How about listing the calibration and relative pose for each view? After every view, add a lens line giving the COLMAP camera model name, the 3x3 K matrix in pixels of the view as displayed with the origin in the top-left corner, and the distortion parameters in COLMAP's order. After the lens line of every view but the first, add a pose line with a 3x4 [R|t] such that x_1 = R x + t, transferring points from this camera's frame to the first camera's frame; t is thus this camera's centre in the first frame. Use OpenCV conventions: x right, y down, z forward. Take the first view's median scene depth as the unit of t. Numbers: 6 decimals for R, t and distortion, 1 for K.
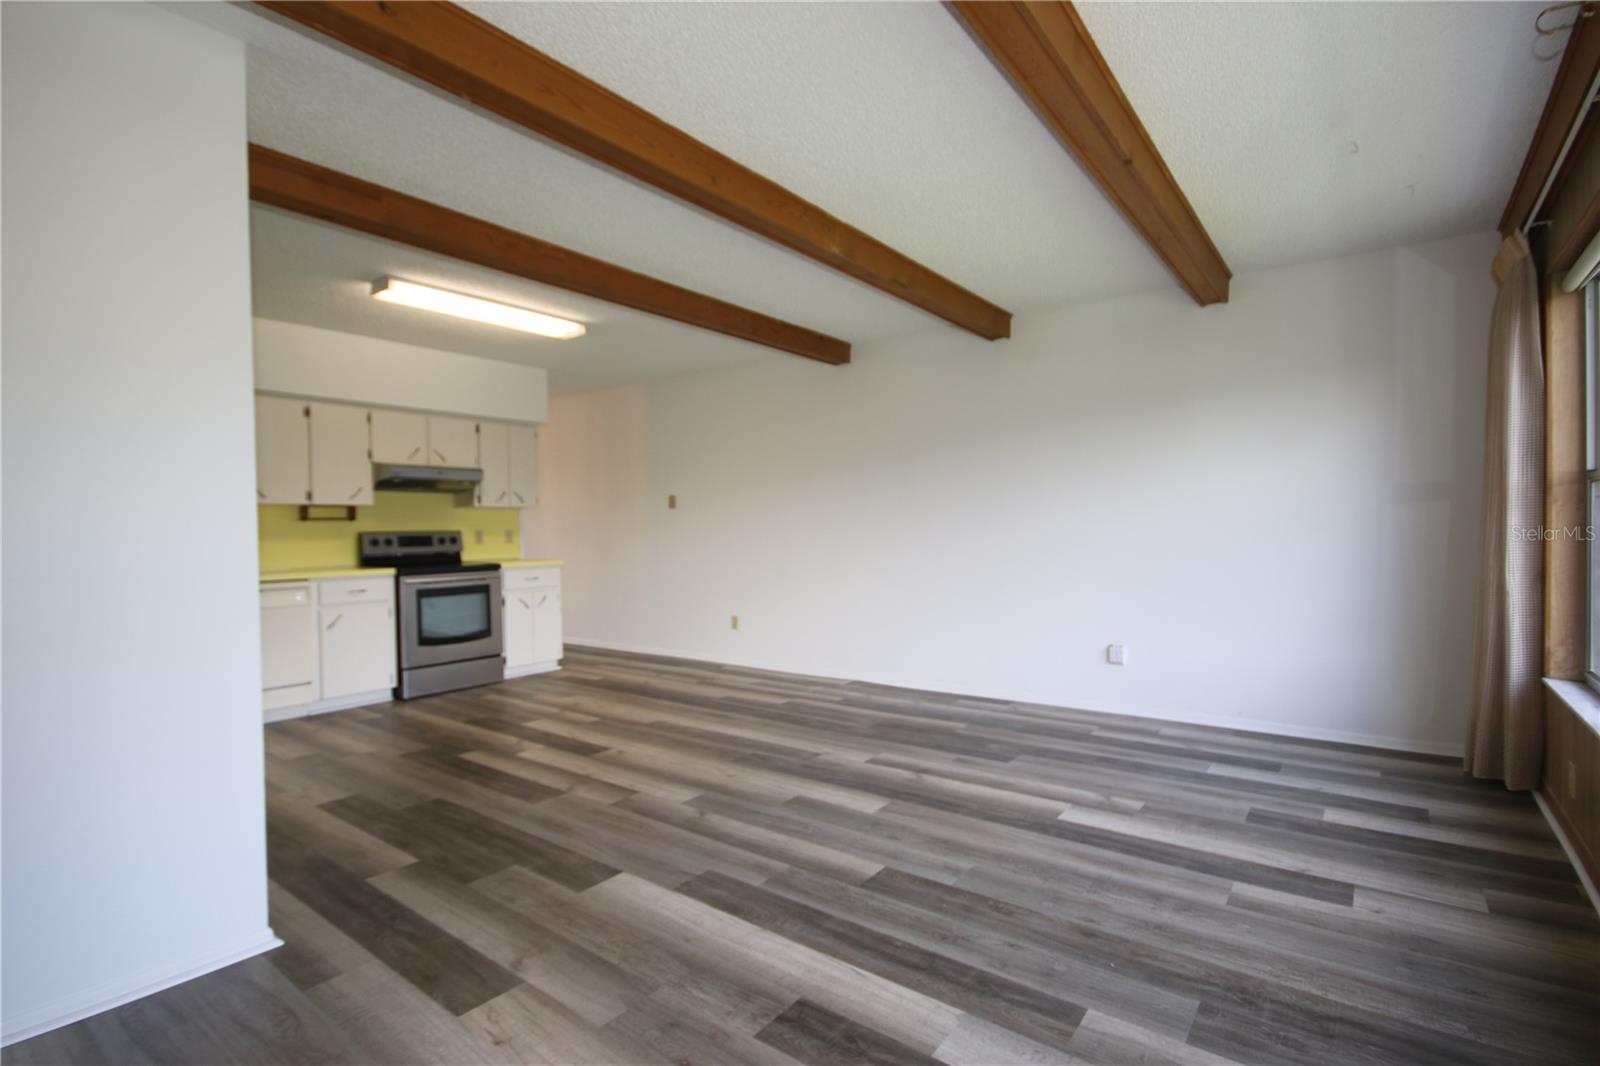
lens RADIAL K [[746.6, 0, 796.3], [0, 746.6, 541.9], [0, 0, 1]] dist [0.000628, -0.000020]
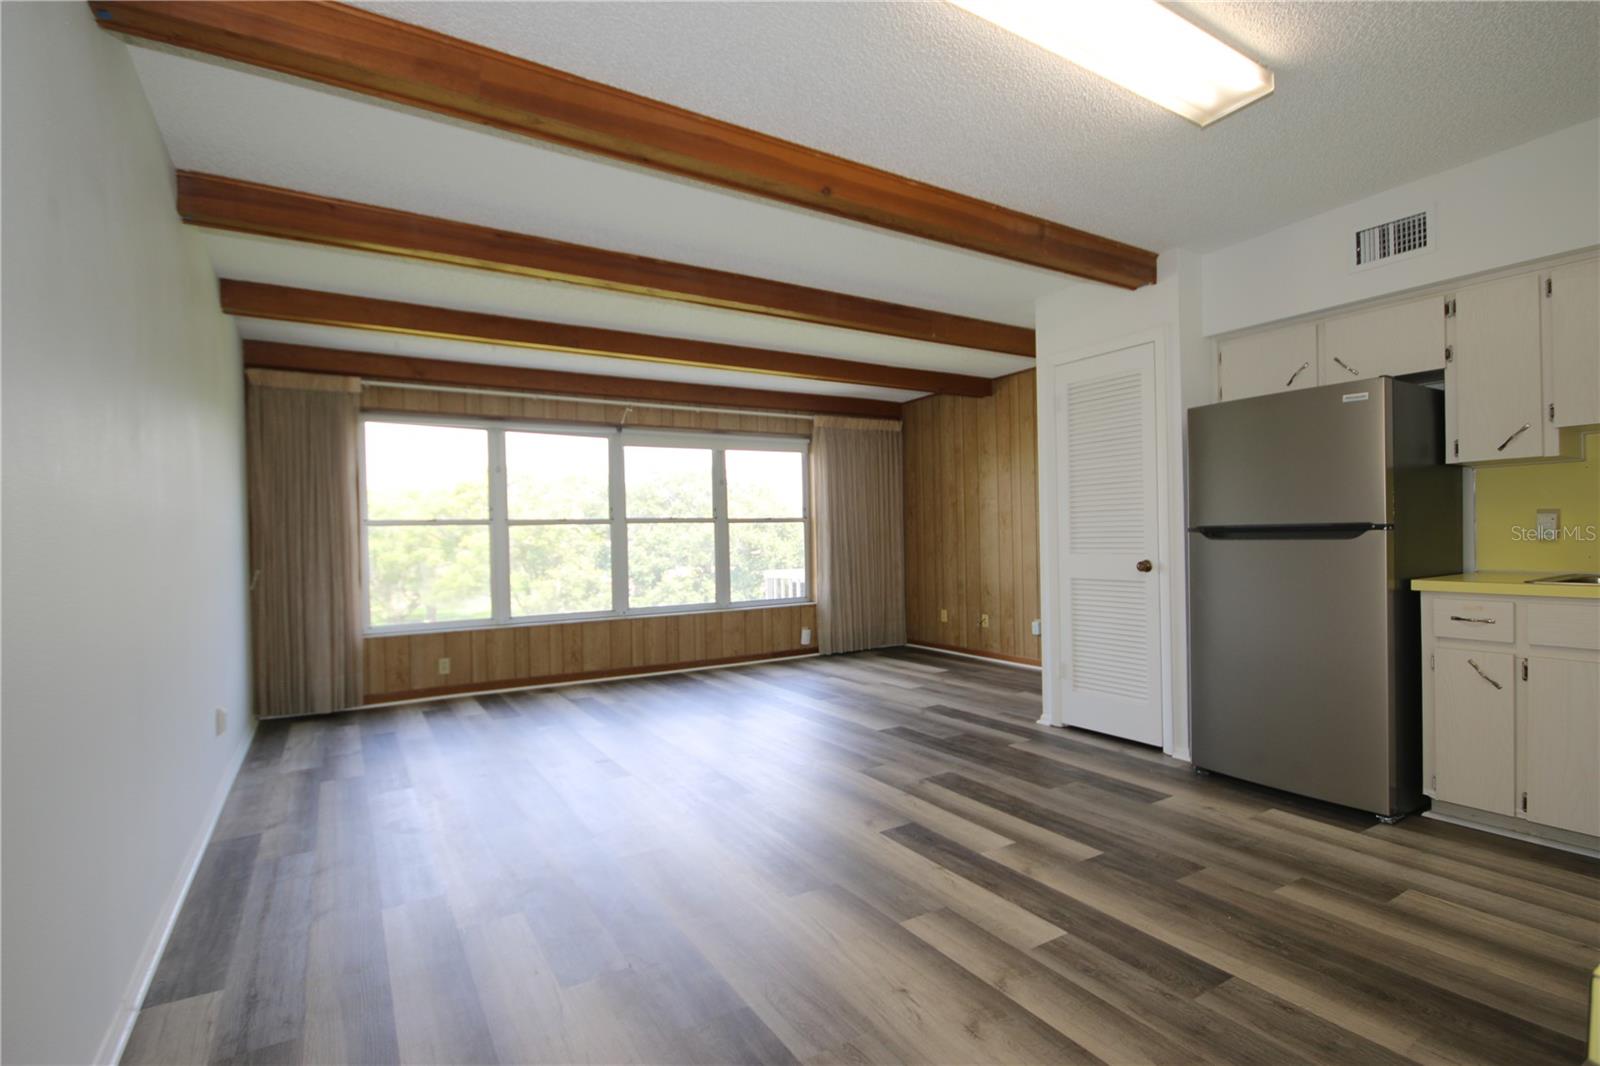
lens RADIAL K [[746.6, 0, 796.3], [0, 746.6, 541.9], [0, 0, 1]] dist [0.000628, -0.000020]
pose [[-0.933585, 0.032367, 0.356892, -0.472721], [0.040662, 0.999049, 0.015762, -0.020036], [-0.356042, 0.029227, -0.934013, 1.833414]]
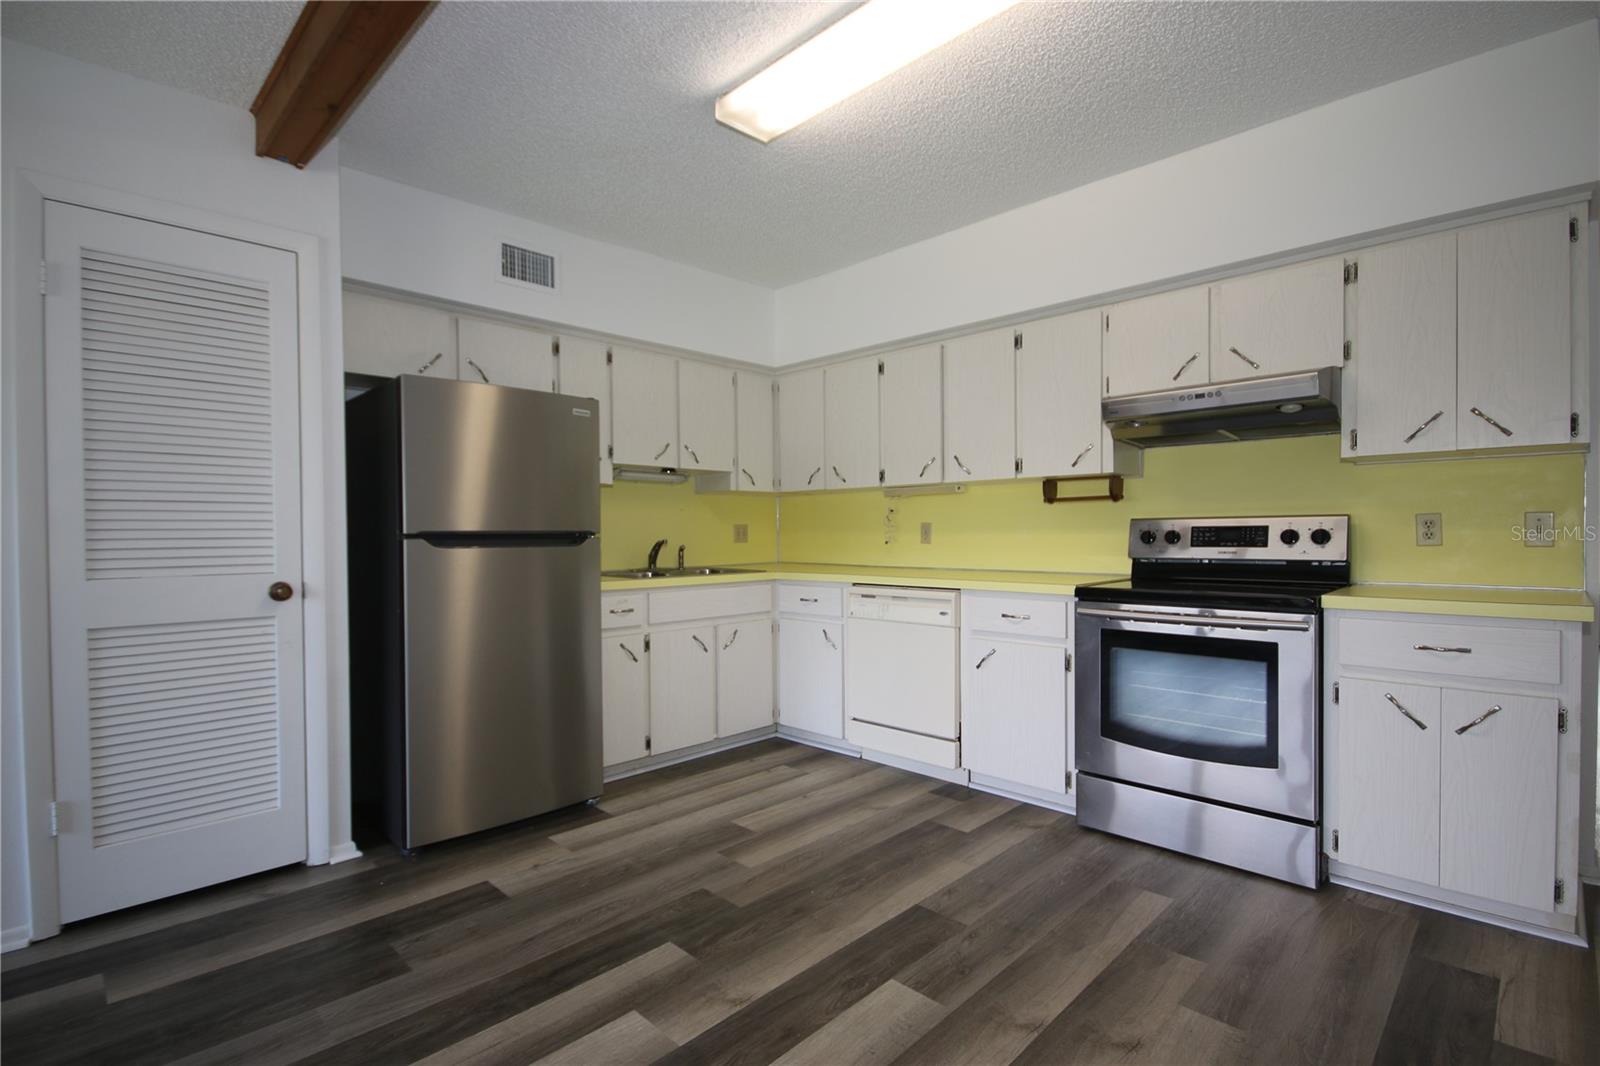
lens RADIAL K [[746.6, 0, 796.3], [0, 746.6, 541.9], [0, 0, 1]] dist [0.000628, -0.000020]
pose [[-0.131441, 0.030053, -0.990868, 0.057170], [-0.005482, 0.999503, 0.031042, -0.018292], [0.991309, 0.009512, -0.131211, 1.229484]]
